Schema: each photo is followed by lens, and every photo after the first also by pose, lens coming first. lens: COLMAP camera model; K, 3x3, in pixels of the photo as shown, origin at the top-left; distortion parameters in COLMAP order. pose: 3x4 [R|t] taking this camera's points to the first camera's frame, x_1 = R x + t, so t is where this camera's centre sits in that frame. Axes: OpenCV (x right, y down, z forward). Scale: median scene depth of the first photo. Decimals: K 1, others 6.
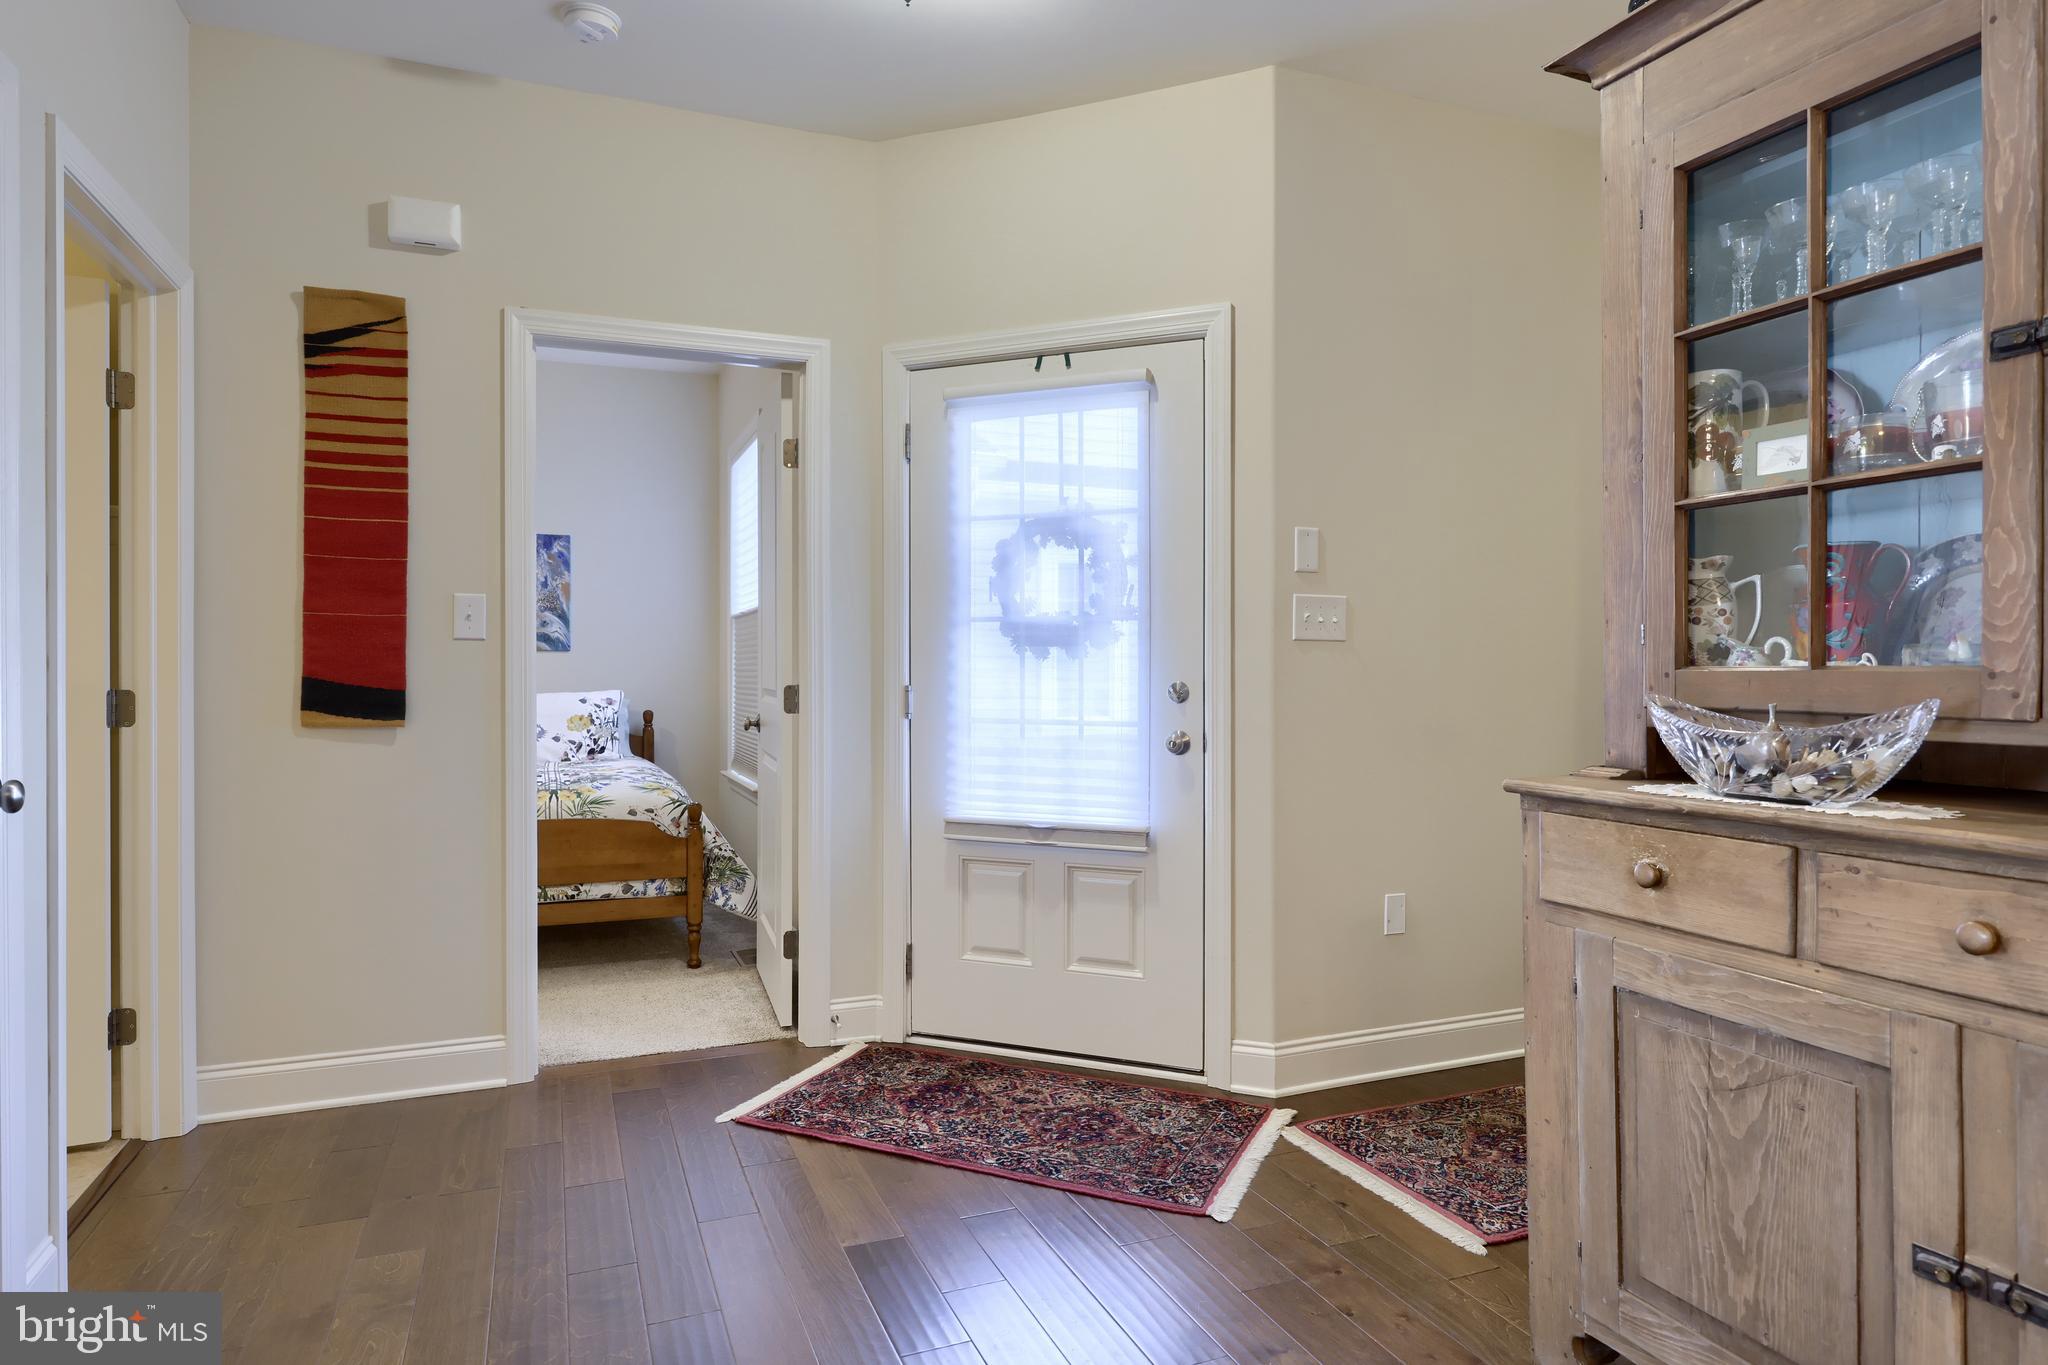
lens RADIAL K [[1179.3, 0, 1024.0], [0, 1179.3, 682.5], [0, 0, 1]] dist [0.003711, 0.000434]
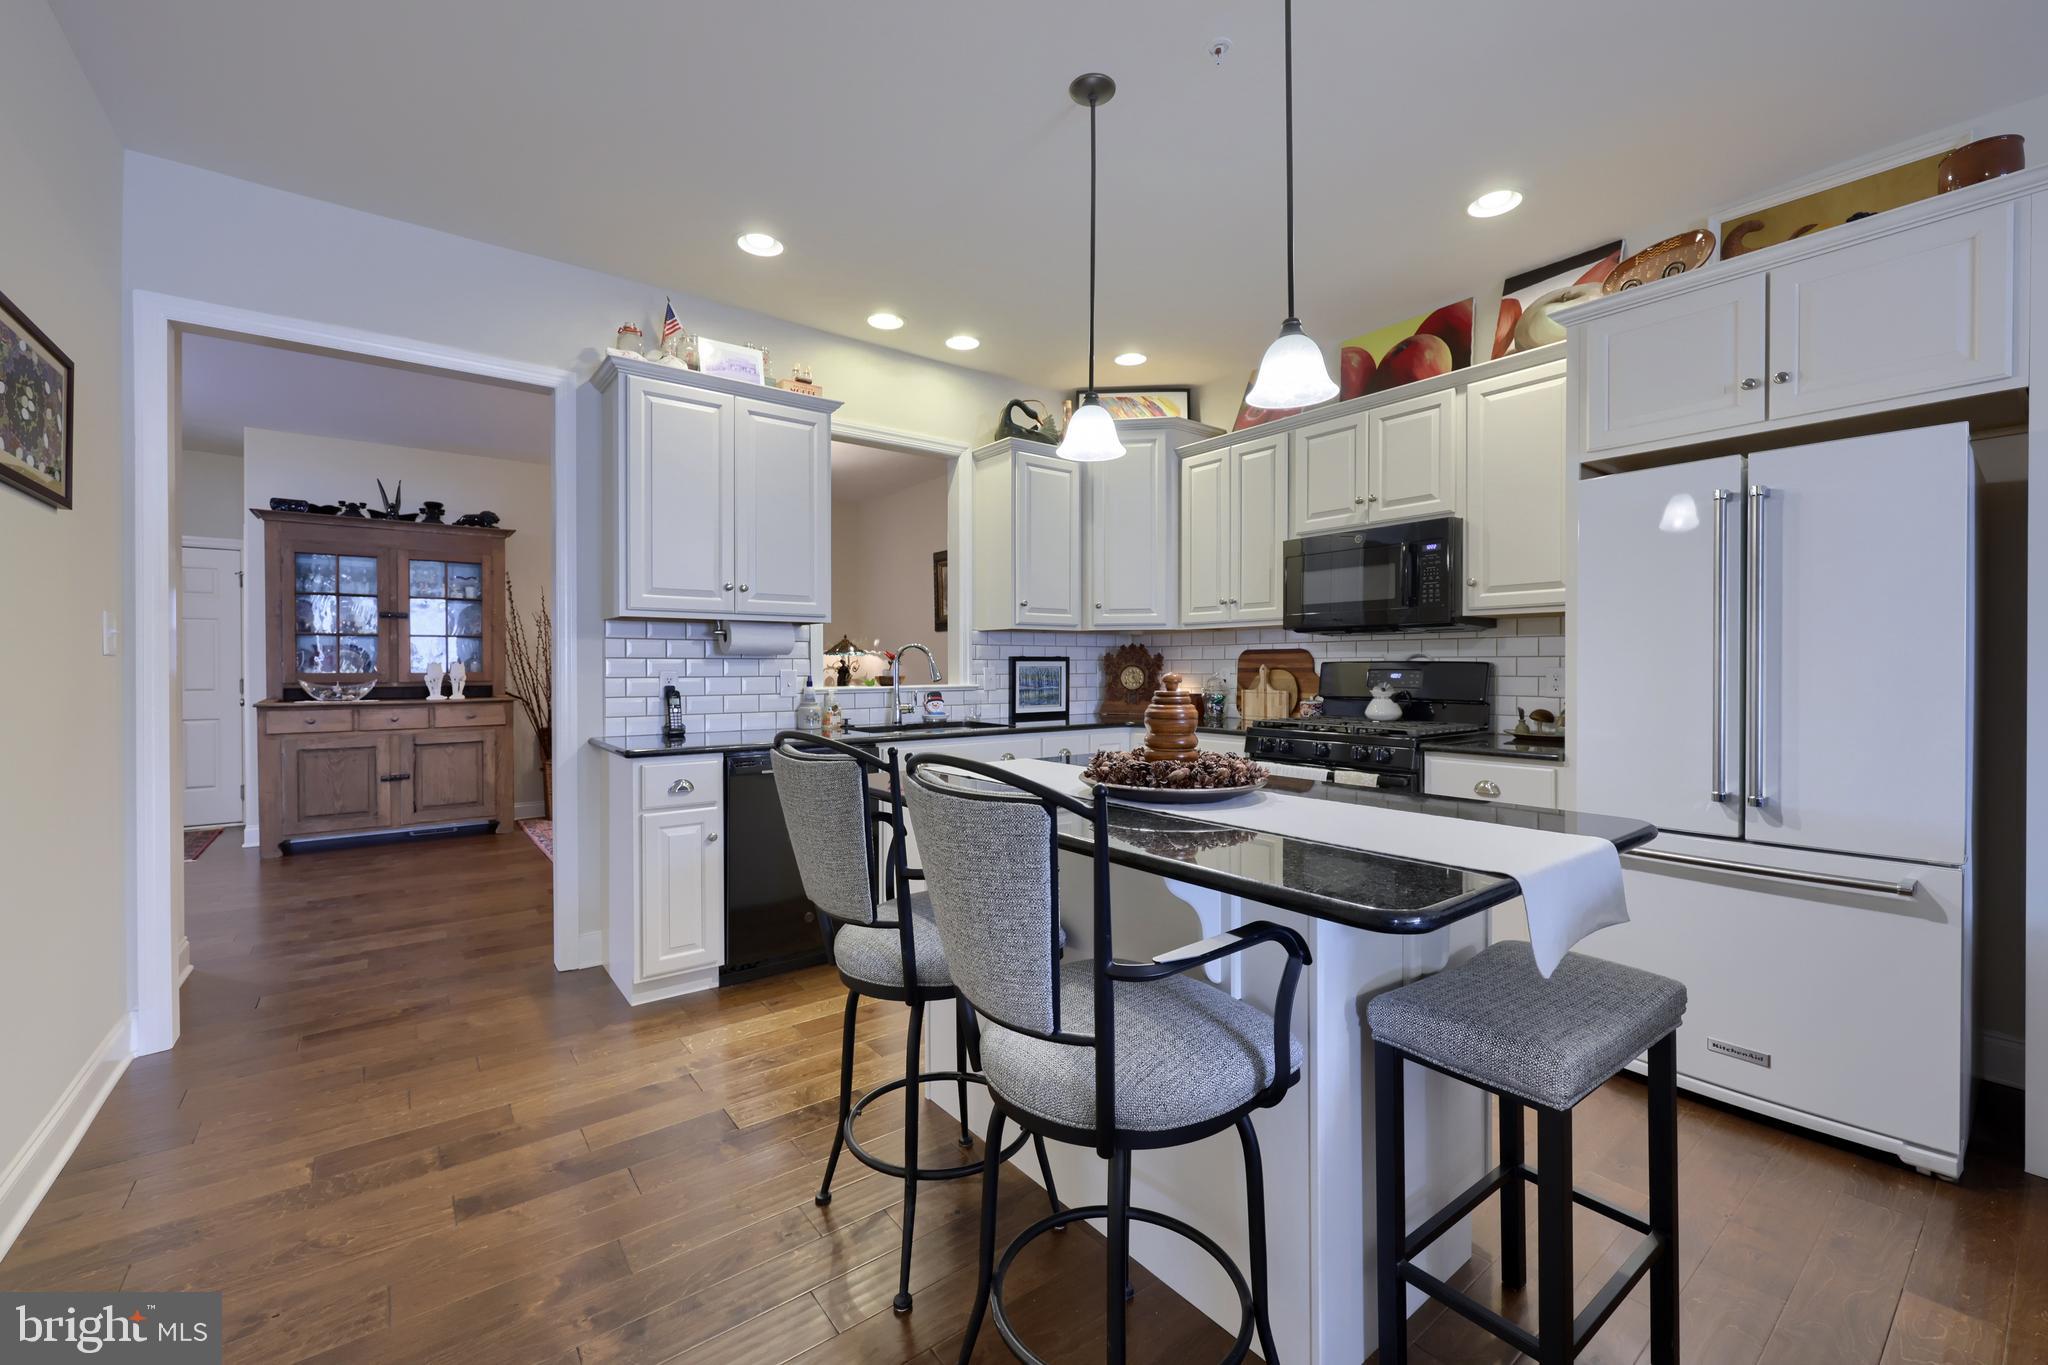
lens RADIAL K [[833.9, 0, 1024.3], [0, 833.9, 673.5], [0, 0, 1]] dist [0.000741, -0.000071]
pose [[-0.261101, -0.007951, 0.965279, -1.761772], [0.011293, 0.999872, 0.011290, -0.010041], [-0.965245, 0.013848, -0.260978, -0.418254]]
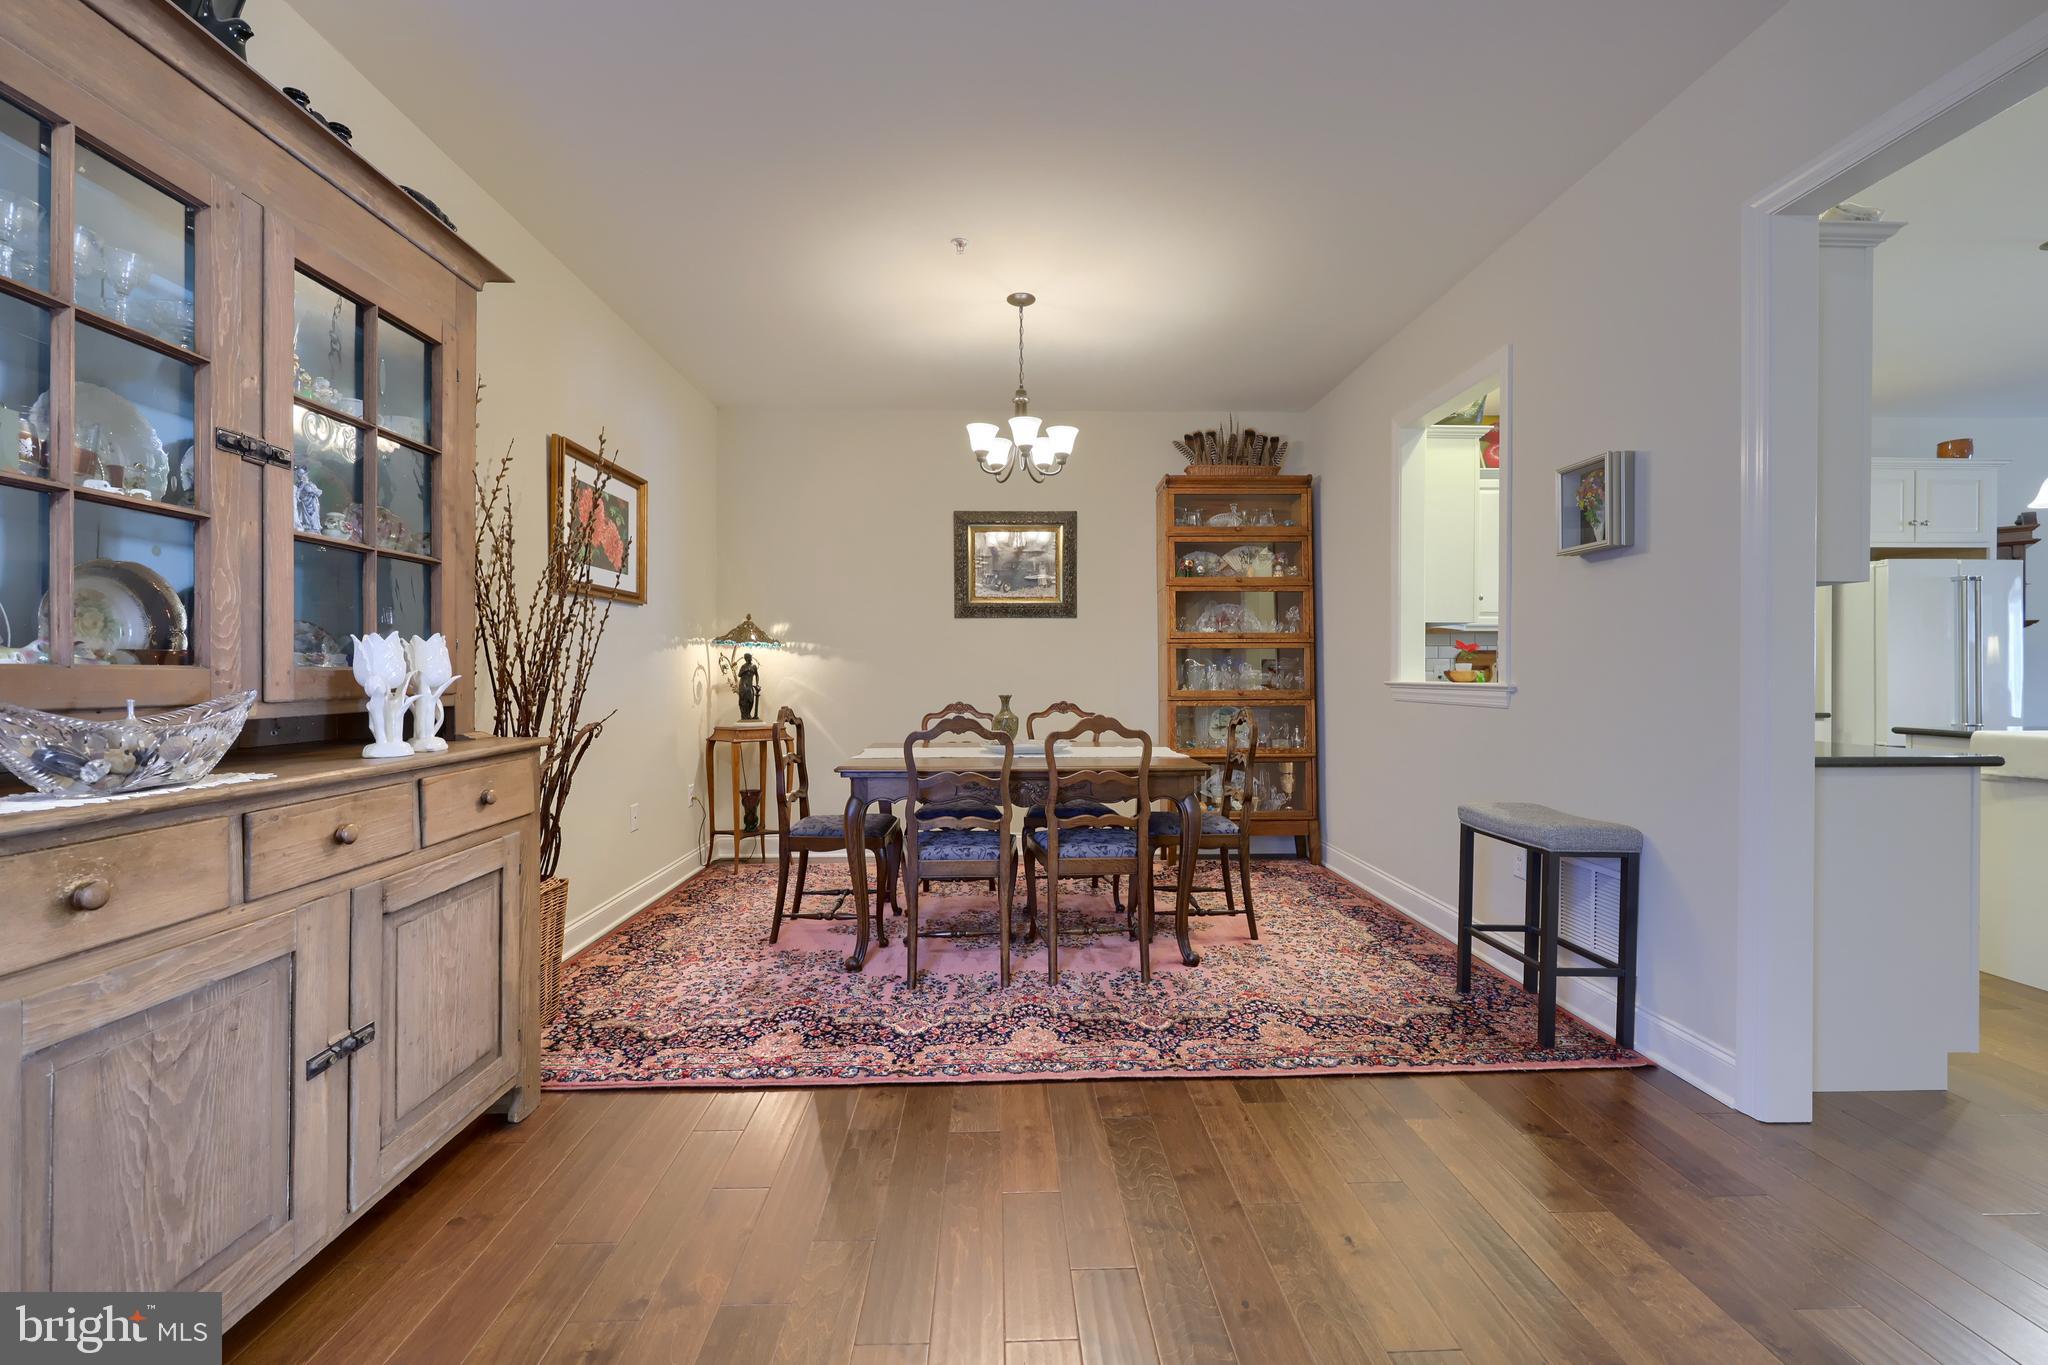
lens RADIAL K [[825.6, 0, 1022.3], [0, 825.6, 677.7], [0, 0, 1]] dist [0.000809, 0.000210]
pose [[-0.935974, 0.000225, 0.352069, -0.199535], [0.005801, 0.999874, 0.014781, -0.004318], [-0.352022, 0.015877, -0.935857, 0.749697]]
